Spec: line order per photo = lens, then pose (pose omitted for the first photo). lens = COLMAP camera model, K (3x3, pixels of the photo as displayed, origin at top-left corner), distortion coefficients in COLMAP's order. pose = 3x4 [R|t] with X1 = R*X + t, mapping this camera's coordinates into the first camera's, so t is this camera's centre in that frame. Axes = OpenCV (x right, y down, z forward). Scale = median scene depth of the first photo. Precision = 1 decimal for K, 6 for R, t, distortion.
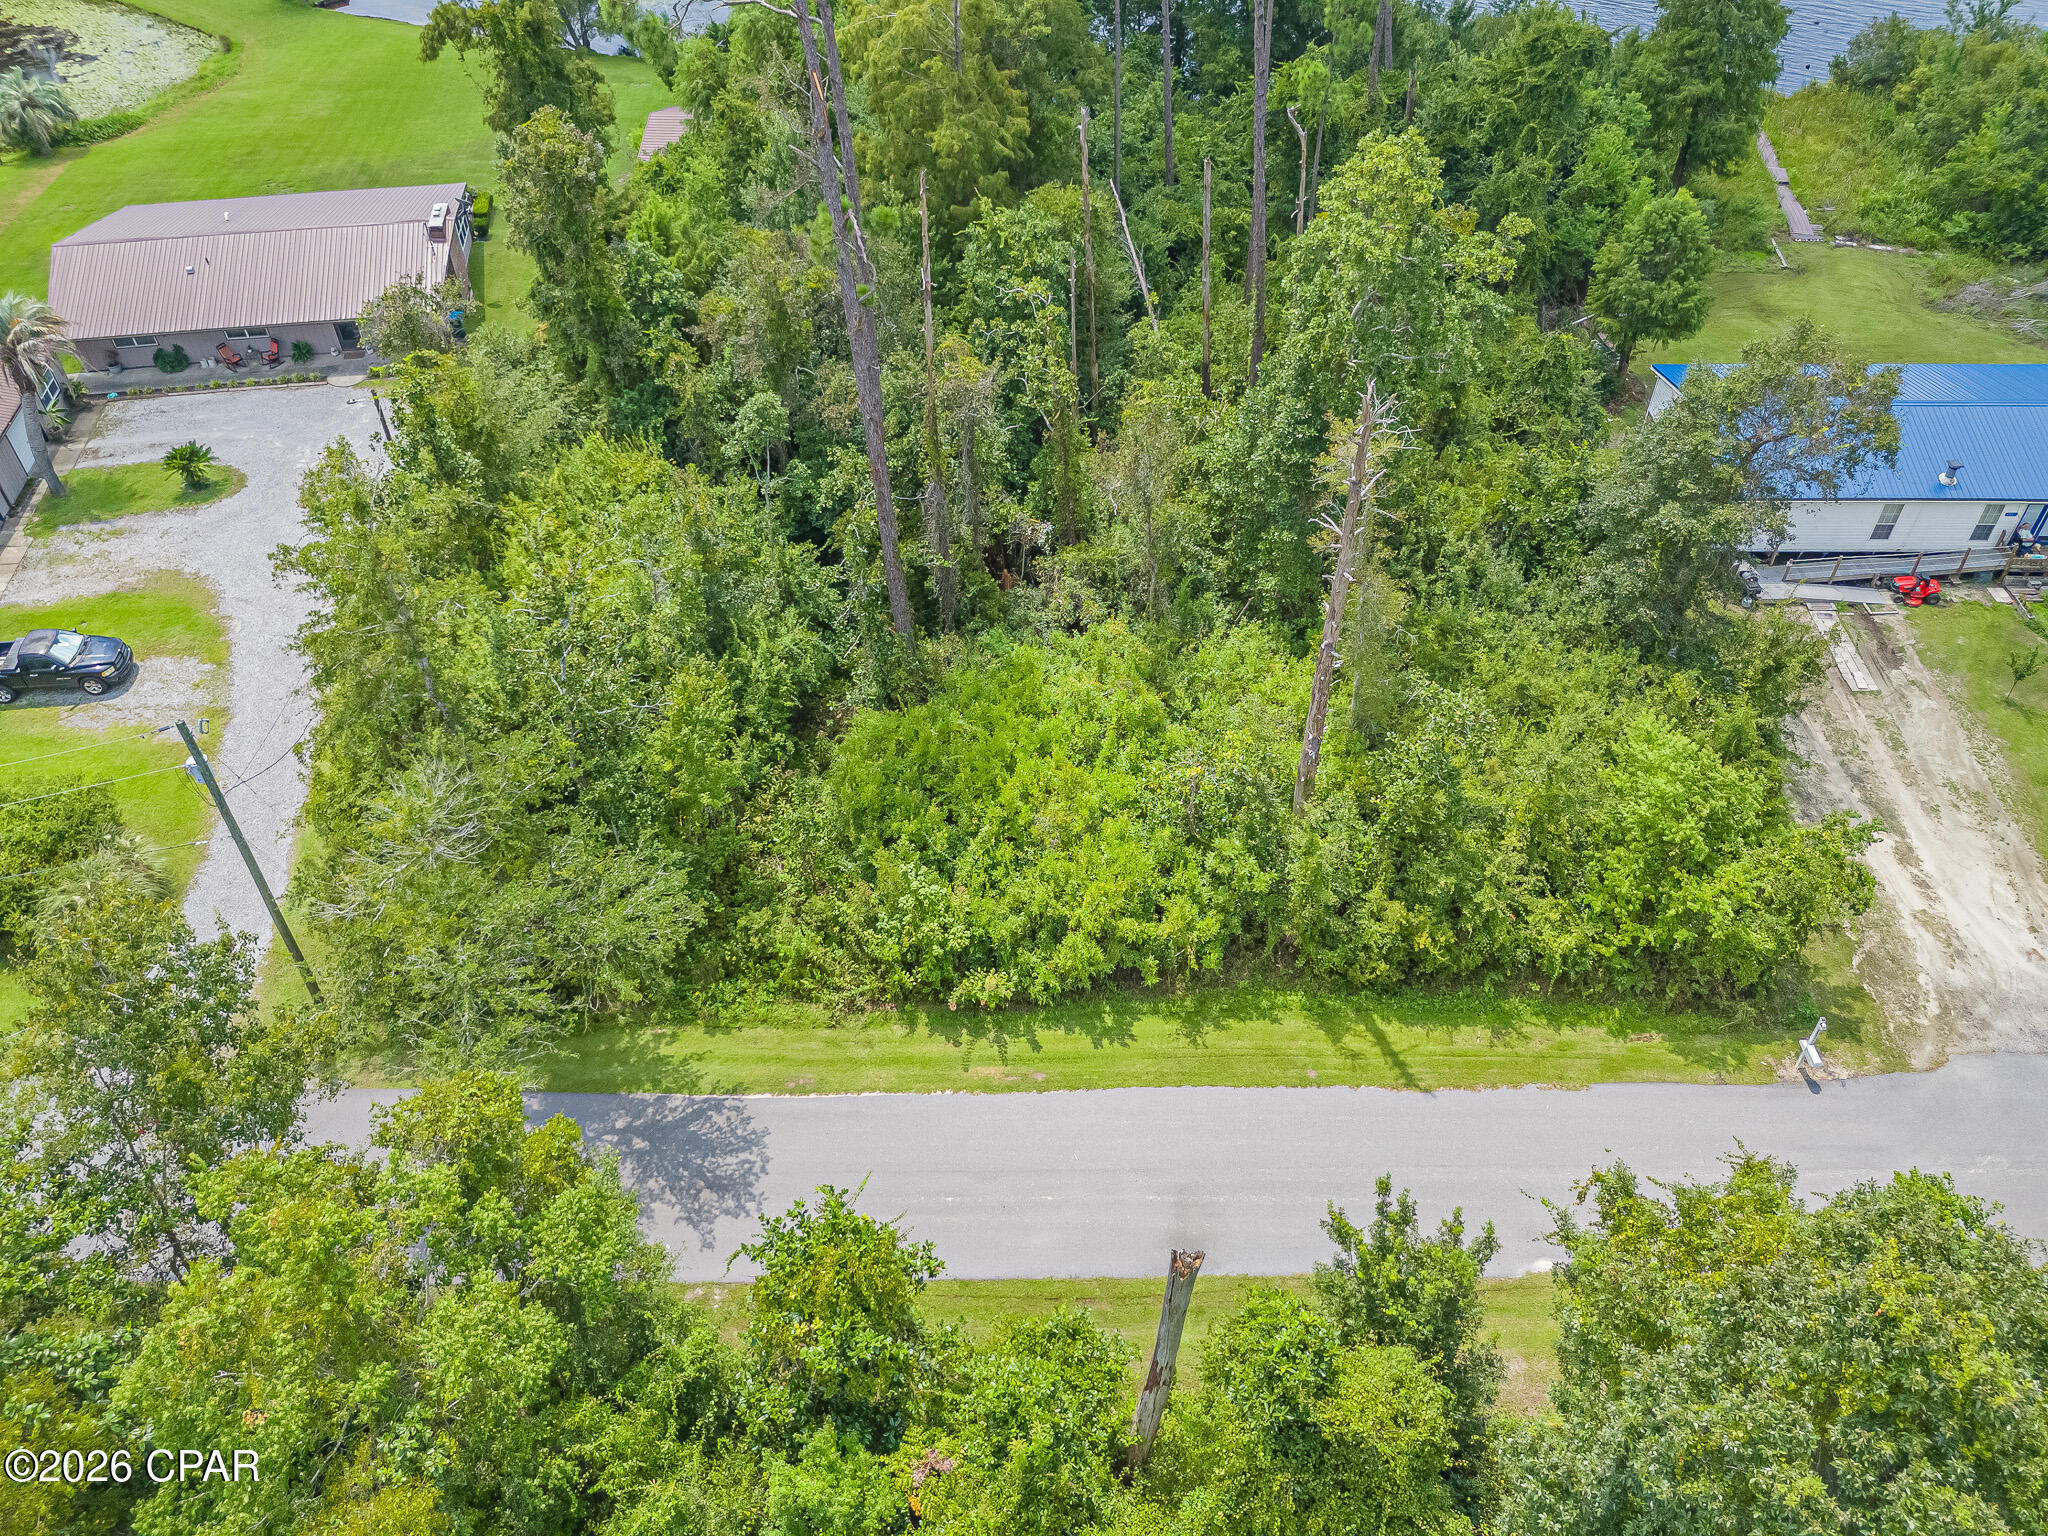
lens RADIAL K [[1501.4, 0, 1024.5], [0, 1501.4, 780.6], [0, 0, 1]] dist [0.048670, -0.040607]
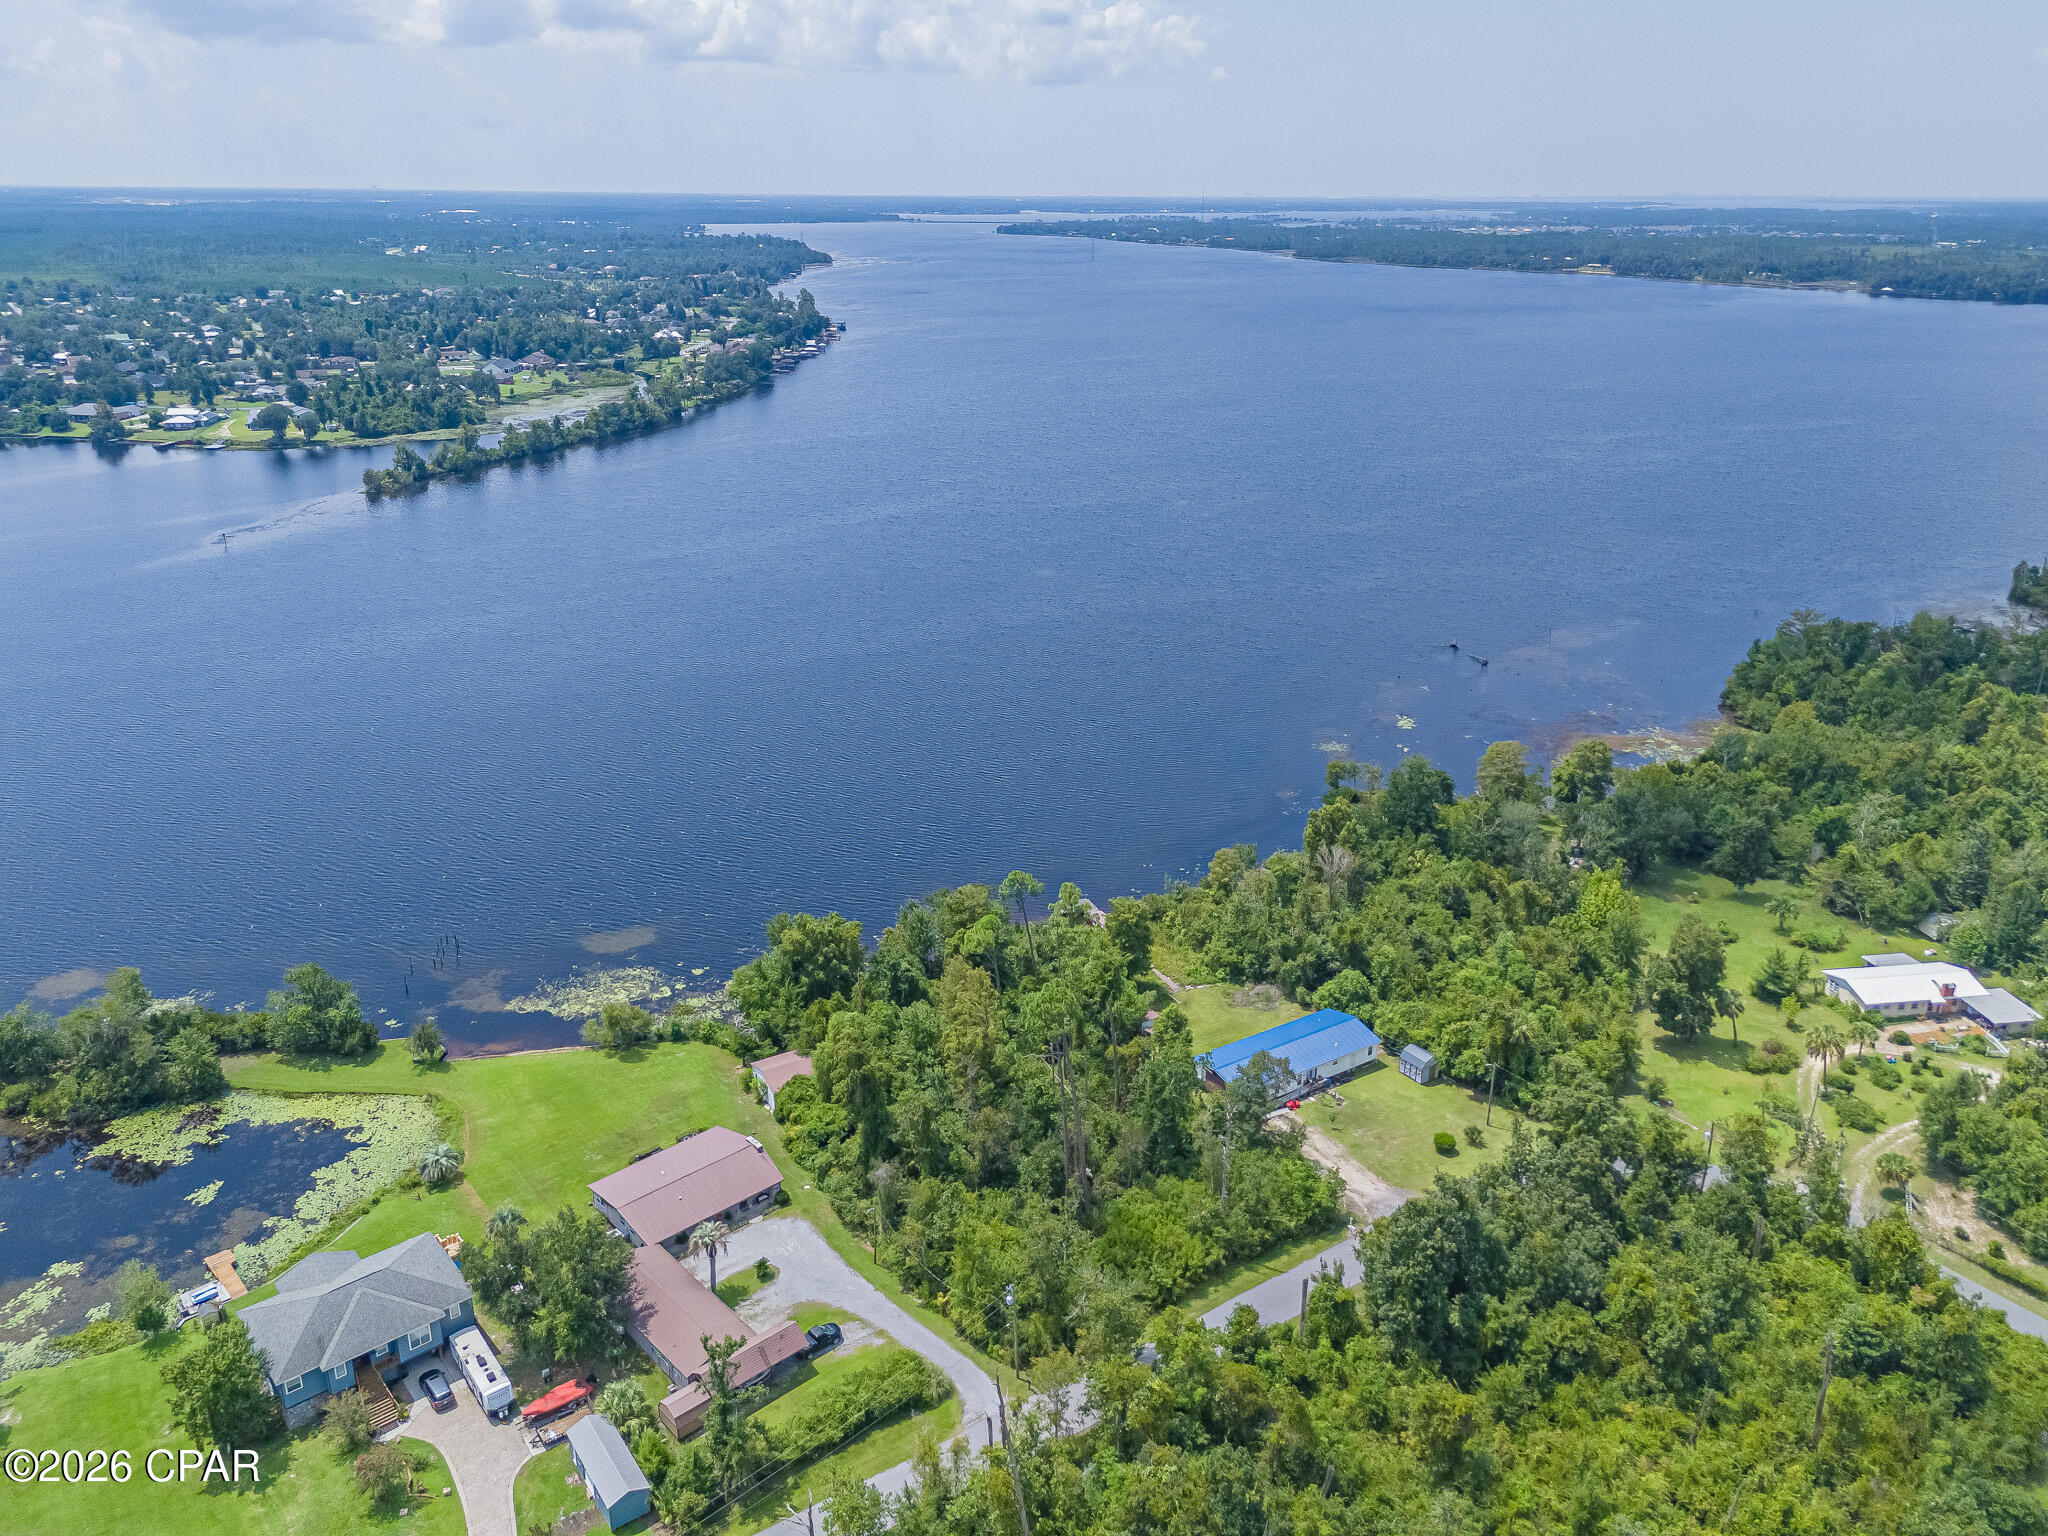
lens RADIAL K [[1501.4, 0, 1024.5], [0, 1501.4, 780.6], [0, 0, 1]] dist [0.048670, -0.040607]
pose [[0.825355, -0.192912, 0.530635, -1.608227], [0.384503, 0.880255, -0.278043, -0.063935], [-0.413457, 0.433515, 0.800699, -1.814960]]
